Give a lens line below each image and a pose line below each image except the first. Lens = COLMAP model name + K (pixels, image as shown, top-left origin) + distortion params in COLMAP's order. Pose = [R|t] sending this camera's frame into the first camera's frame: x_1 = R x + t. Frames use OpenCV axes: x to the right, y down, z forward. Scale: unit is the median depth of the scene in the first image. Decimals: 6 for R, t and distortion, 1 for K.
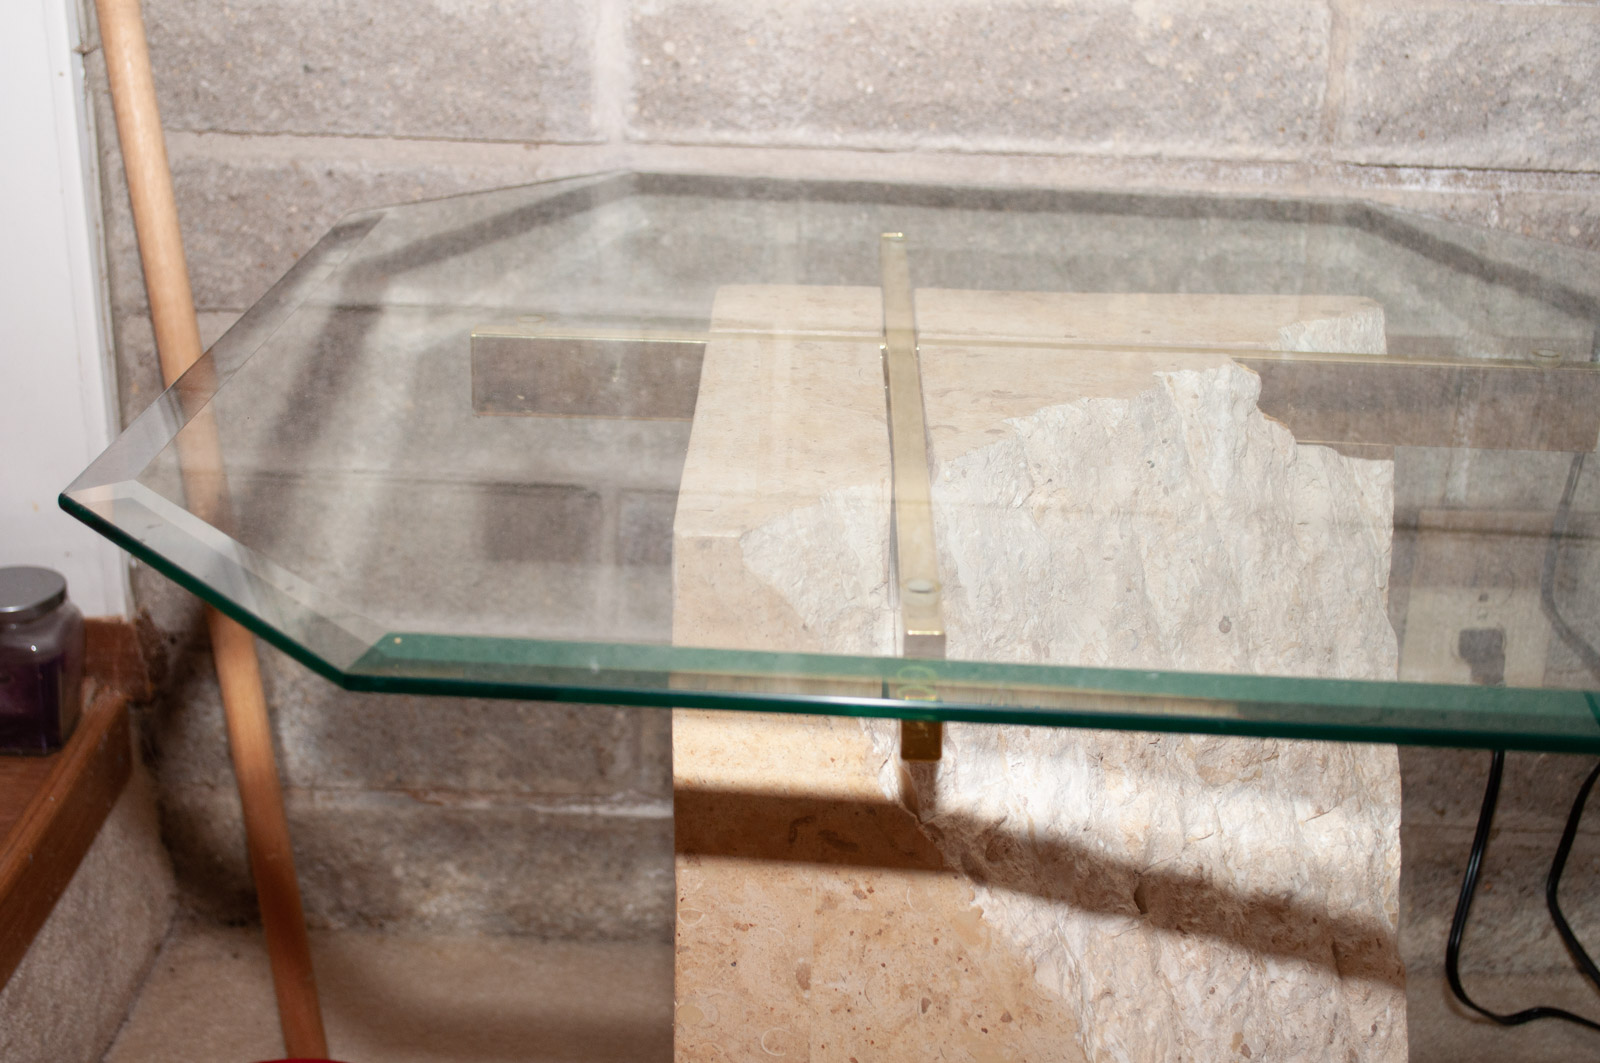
lens RADIAL K [[2168.8, 0, 800.7], [0, 2168.8, 531.1], [0, 0, 1]] dist [-0.044802, 0.000000]
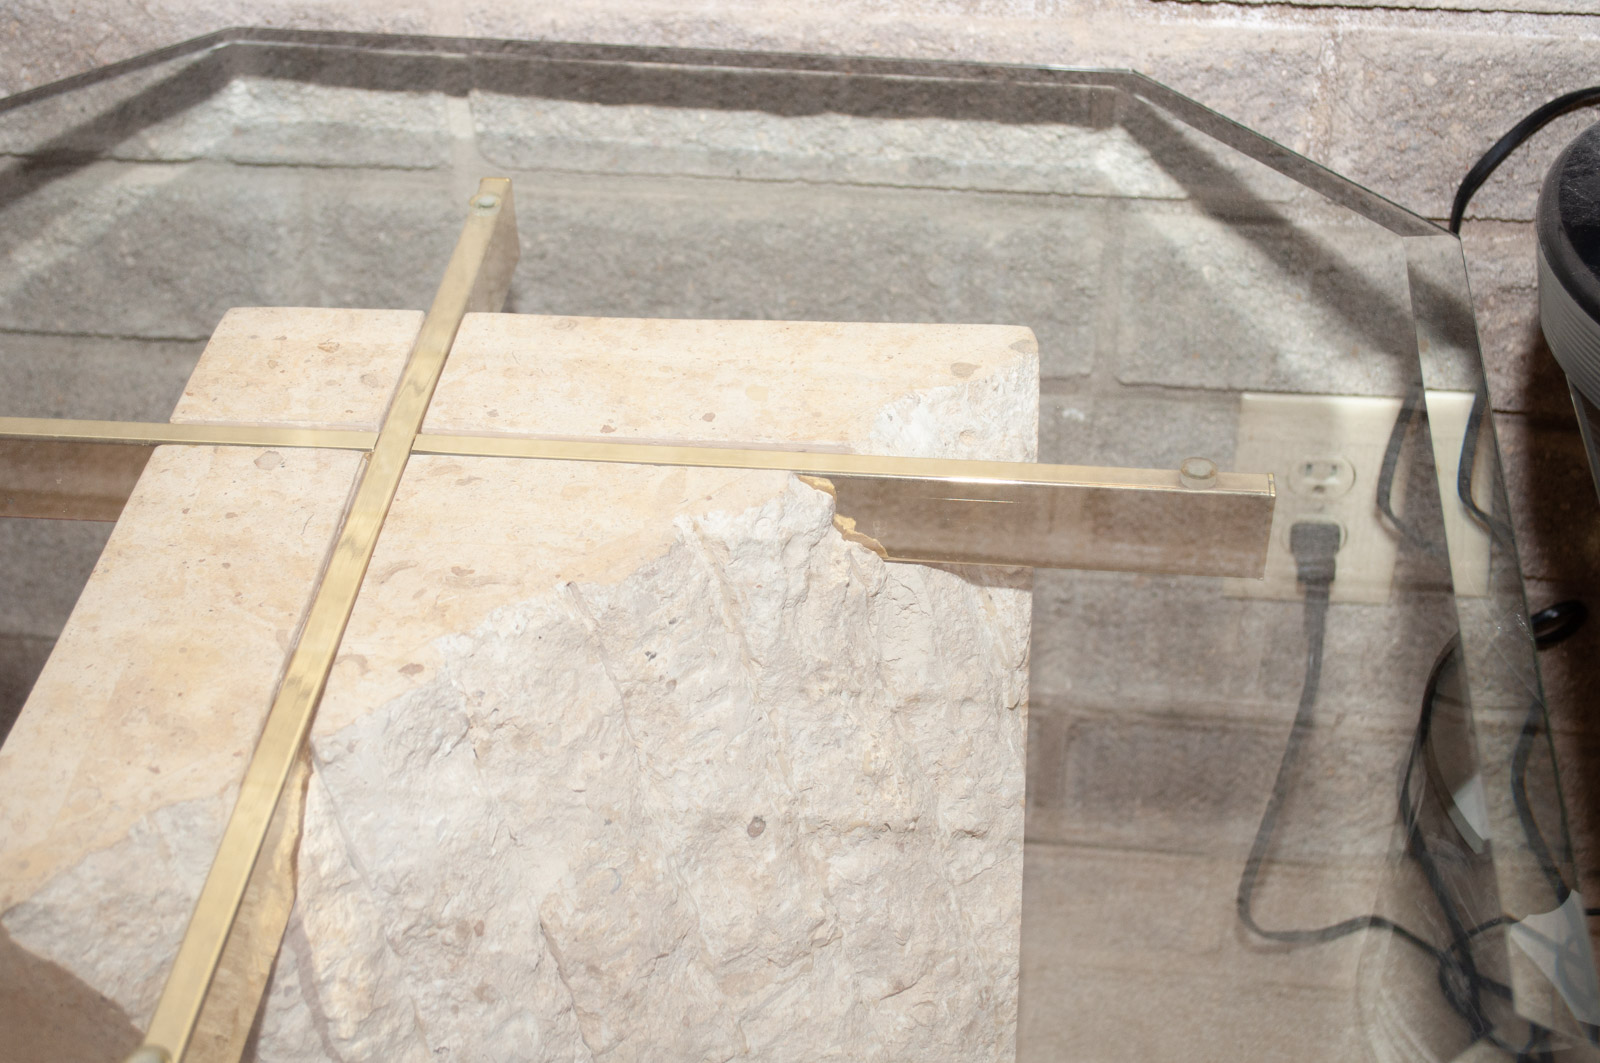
lens RADIAL K [[2297.2, 0, 790.7], [0, 2297.2, 527.4], [0, 0, 1]] dist [-0.057196, 0.000000]
pose [[0.997085, 0.011819, -0.075376, 0.218343], [0.009382, 0.961440, 0.274853, -0.245019], [0.075718, -0.274759, 0.958527, 0.153300]]
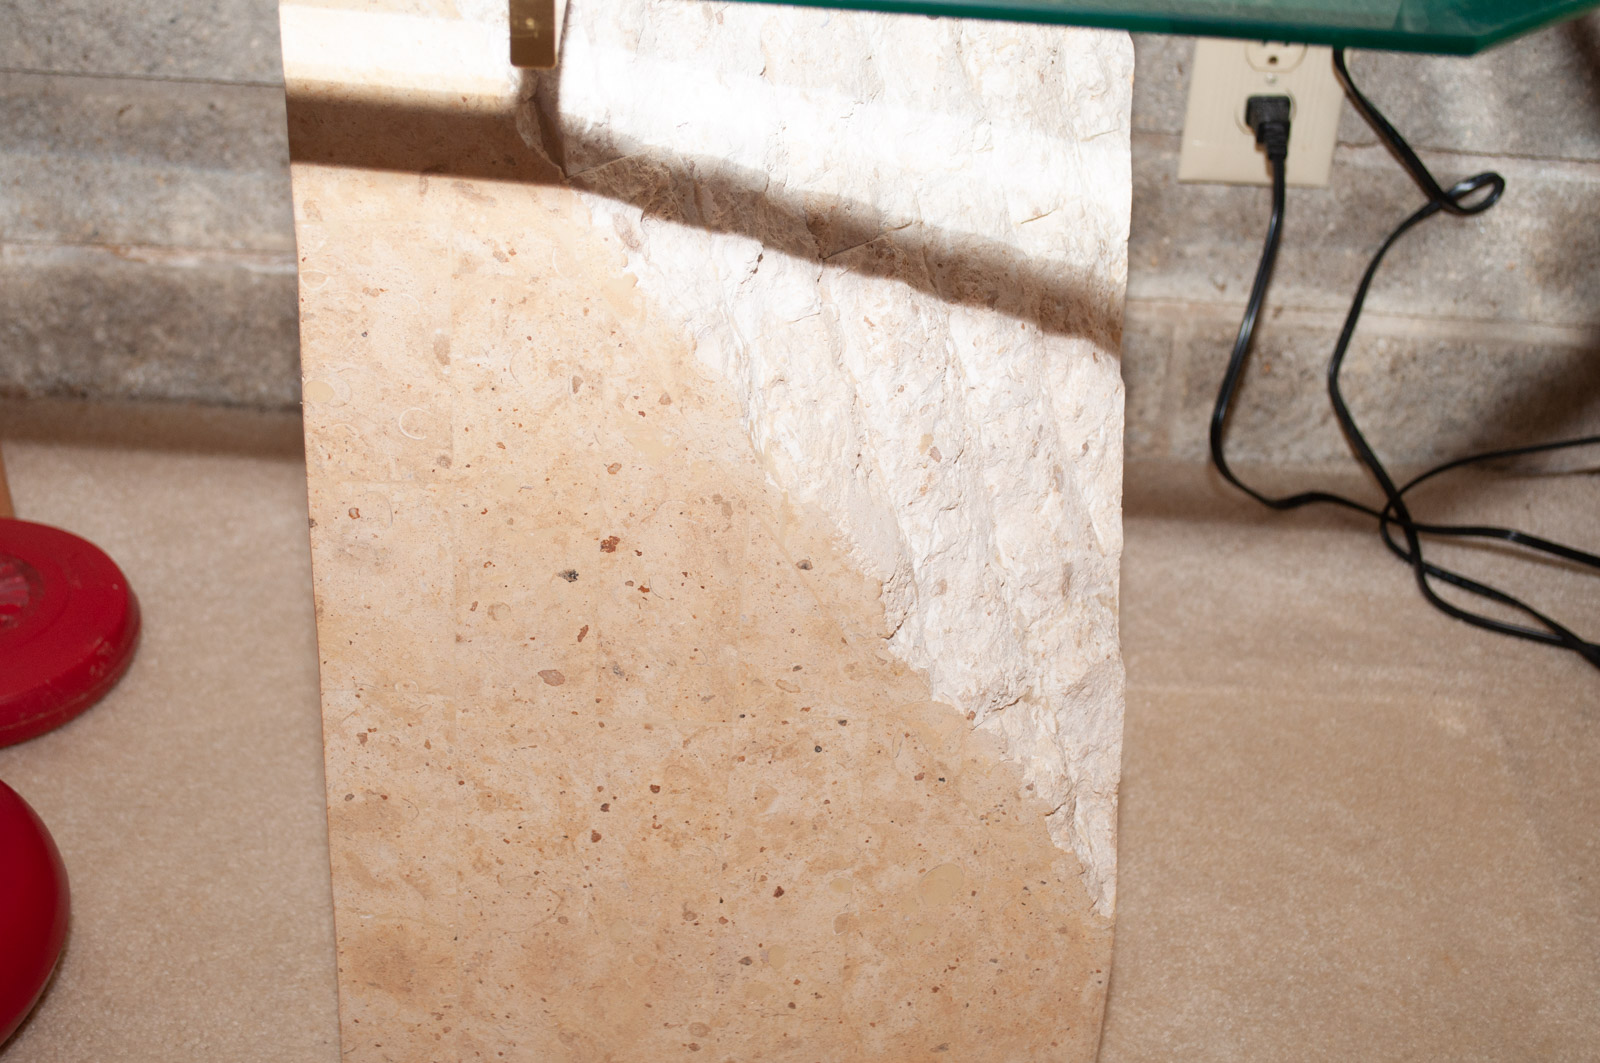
lens RADIAL K [[2297.2, 0, 796.4], [0, 2297.2, 531.5], [0, 0, 1]] dist [-0.057196, 0.000000]
pose [[0.997727, 0.011538, 0.066393, 0.060493], [-0.023841, 0.981953, 0.187618, 0.066607], [-0.063030, -0.188774, 0.979996, 0.019086]]
